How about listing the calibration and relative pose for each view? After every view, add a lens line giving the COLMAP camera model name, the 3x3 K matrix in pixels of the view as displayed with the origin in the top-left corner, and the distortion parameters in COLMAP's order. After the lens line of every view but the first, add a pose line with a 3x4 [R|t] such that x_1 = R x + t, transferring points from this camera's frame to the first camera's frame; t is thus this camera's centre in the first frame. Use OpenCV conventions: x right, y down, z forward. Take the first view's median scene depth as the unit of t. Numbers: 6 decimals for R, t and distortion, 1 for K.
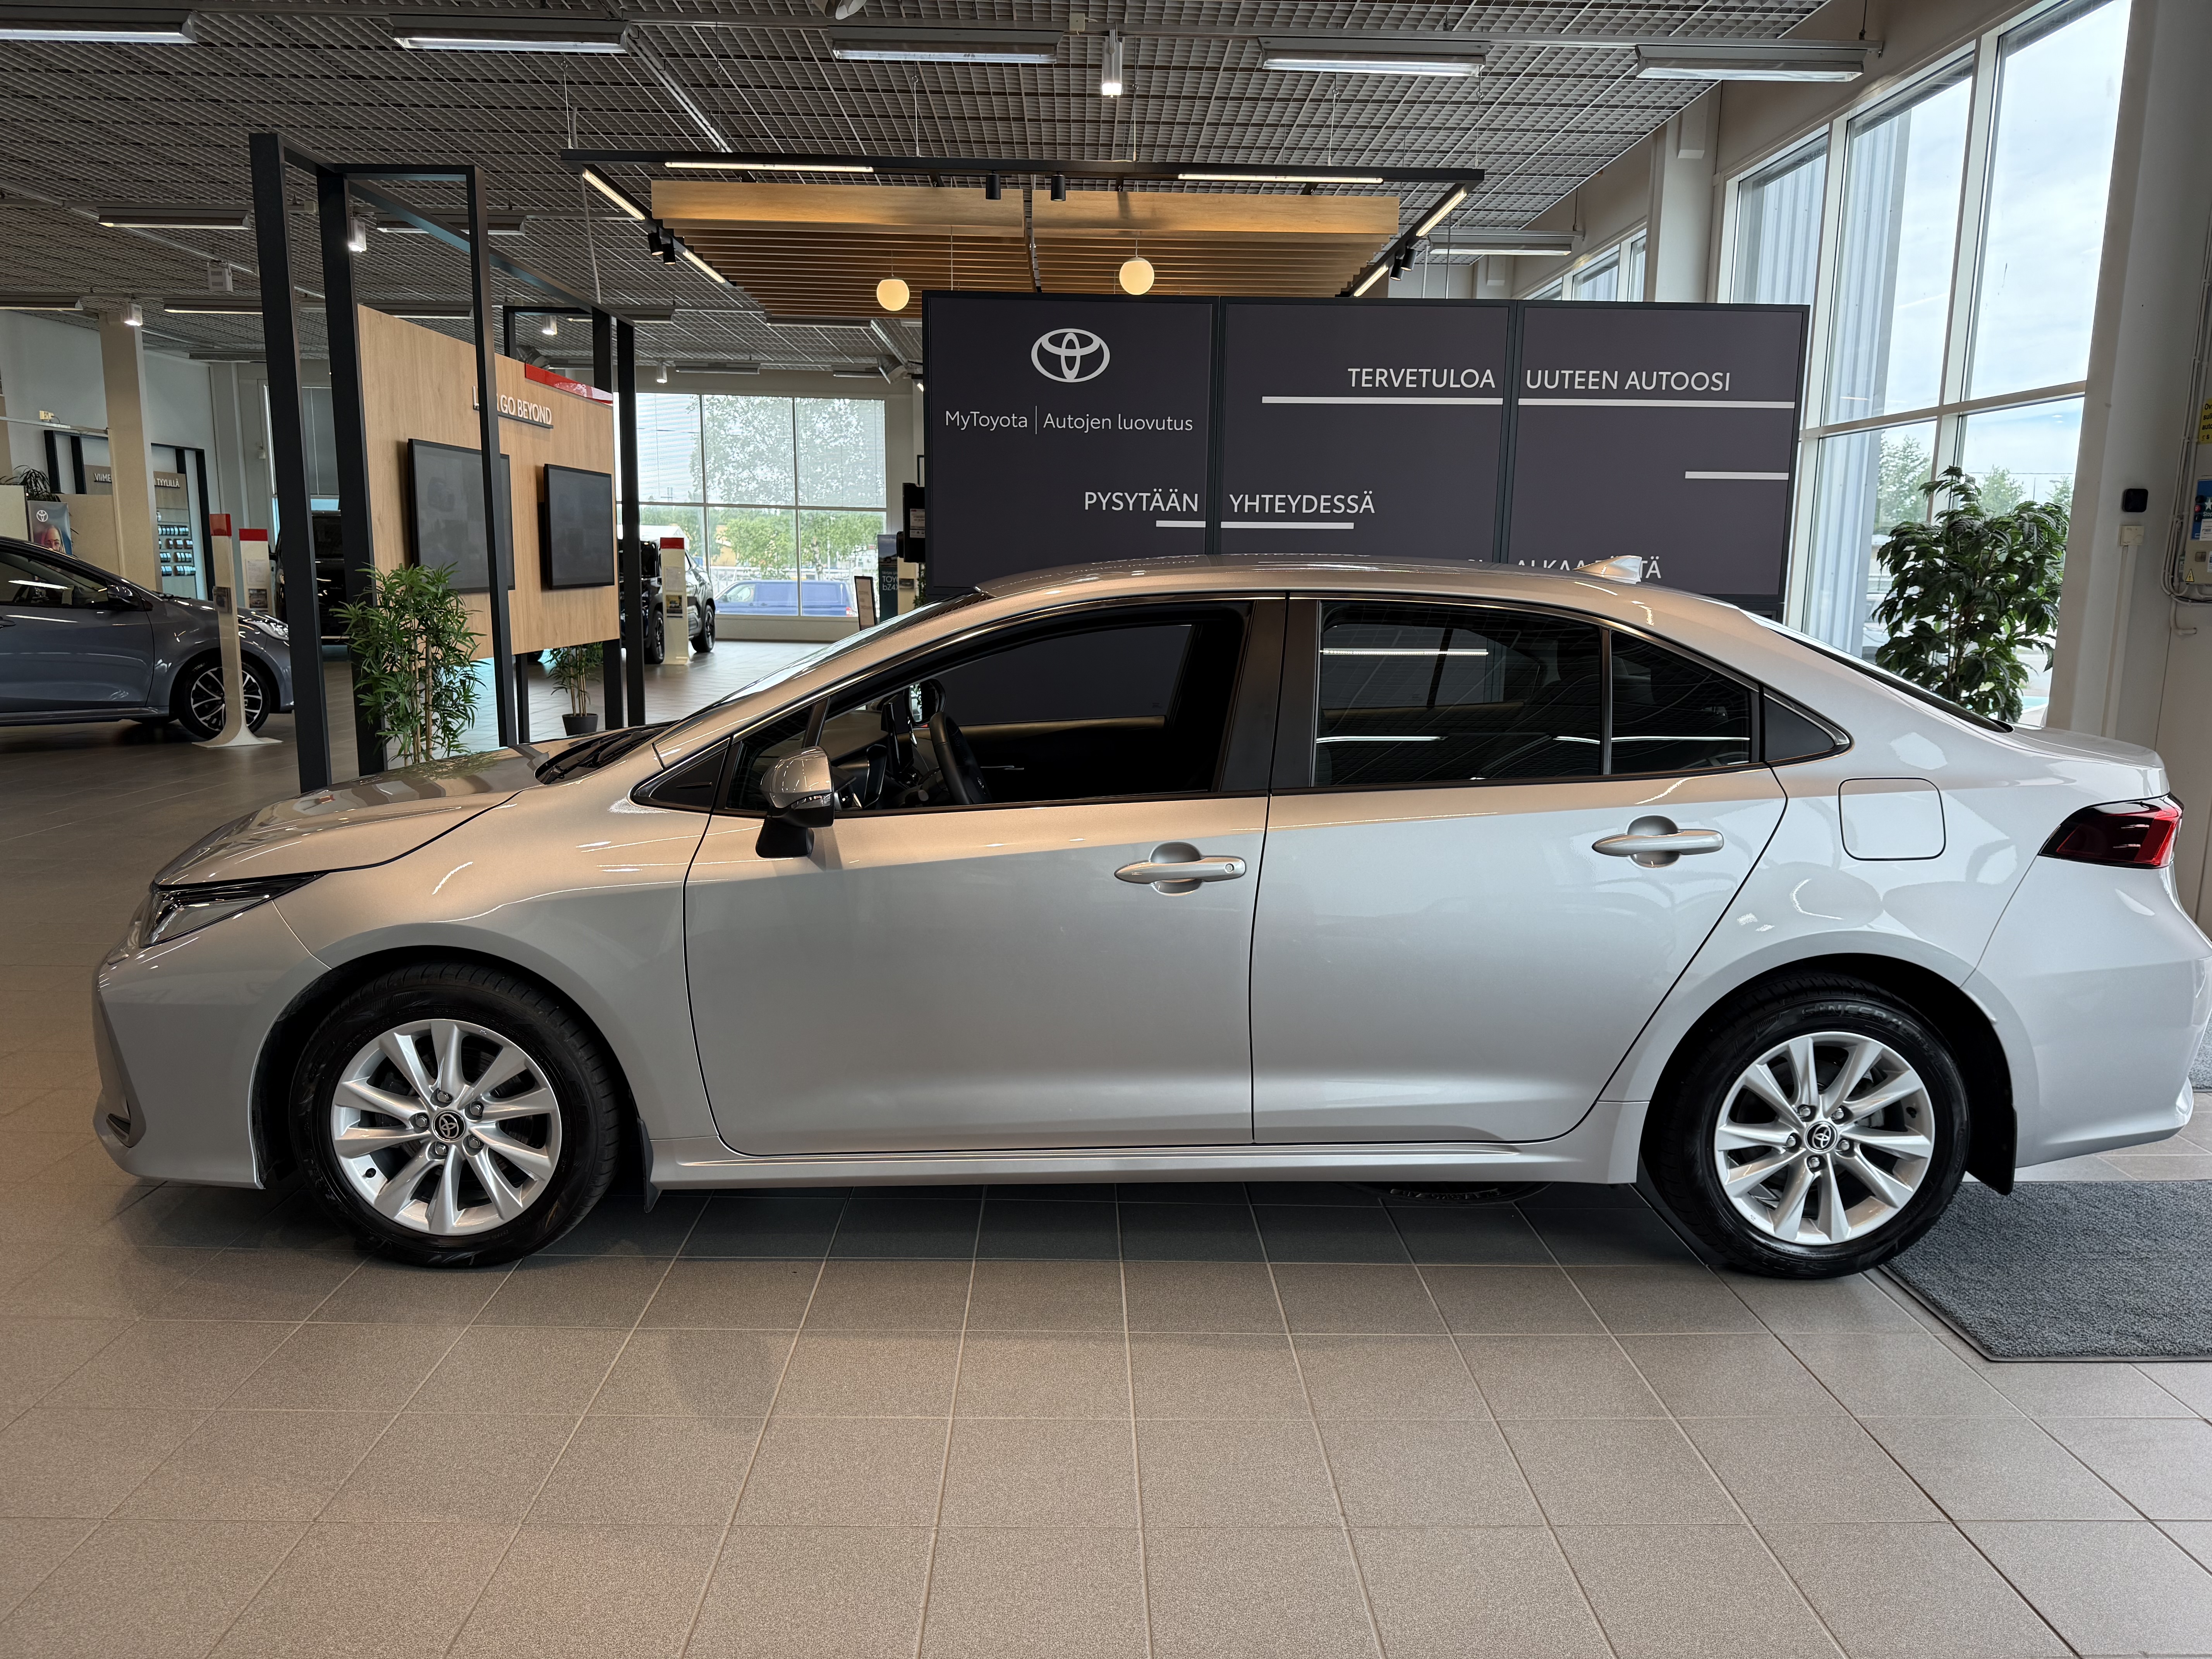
lens RADIAL K [[1586.7, 0, 1107.8], [0, 1586.7, 839.4], [0, 0, 1]] dist [0.000330, -0.011638]
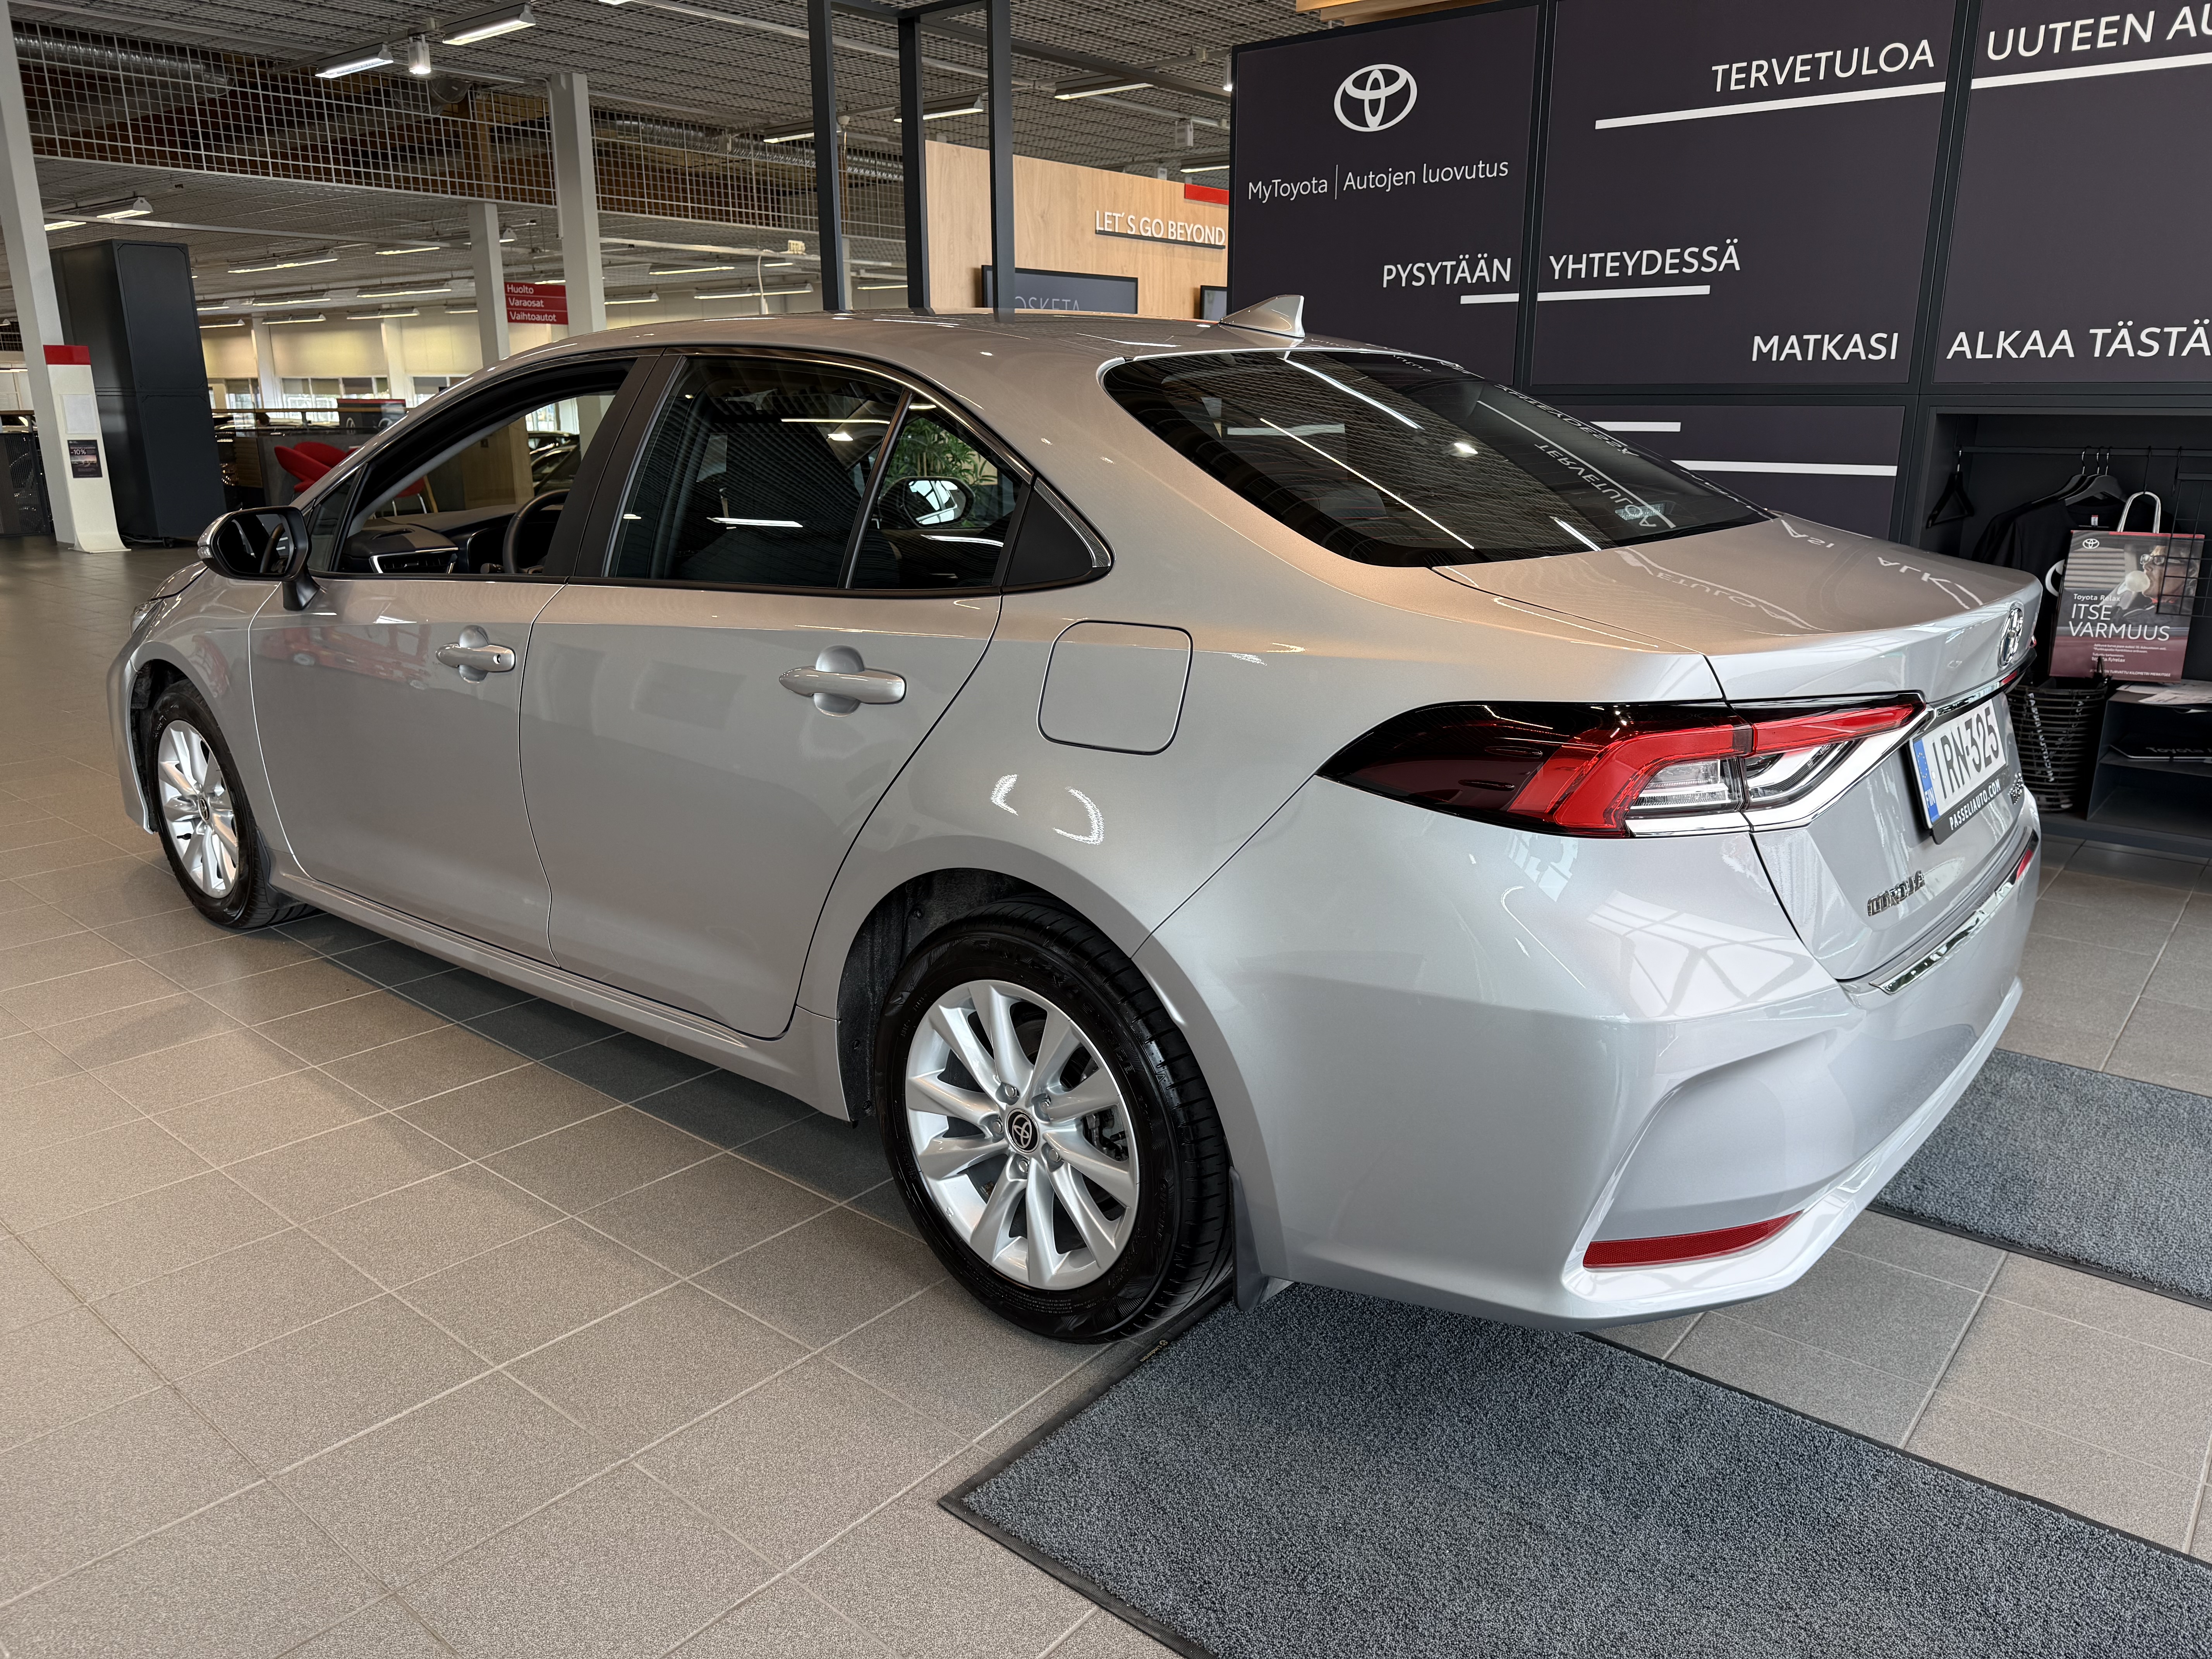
lens RADIAL K [[1586.7, 0, 1106.3], [0, 1586.7, 827.4], [0, 0, 1]] dist [0.000330, -0.011638]
pose [[0.758372, 0.158609, -0.632230, 0.454942], [-0.097465, 0.986632, 0.130607, -0.020024], [0.644494, -0.037429, 0.763693, 0.250945]]
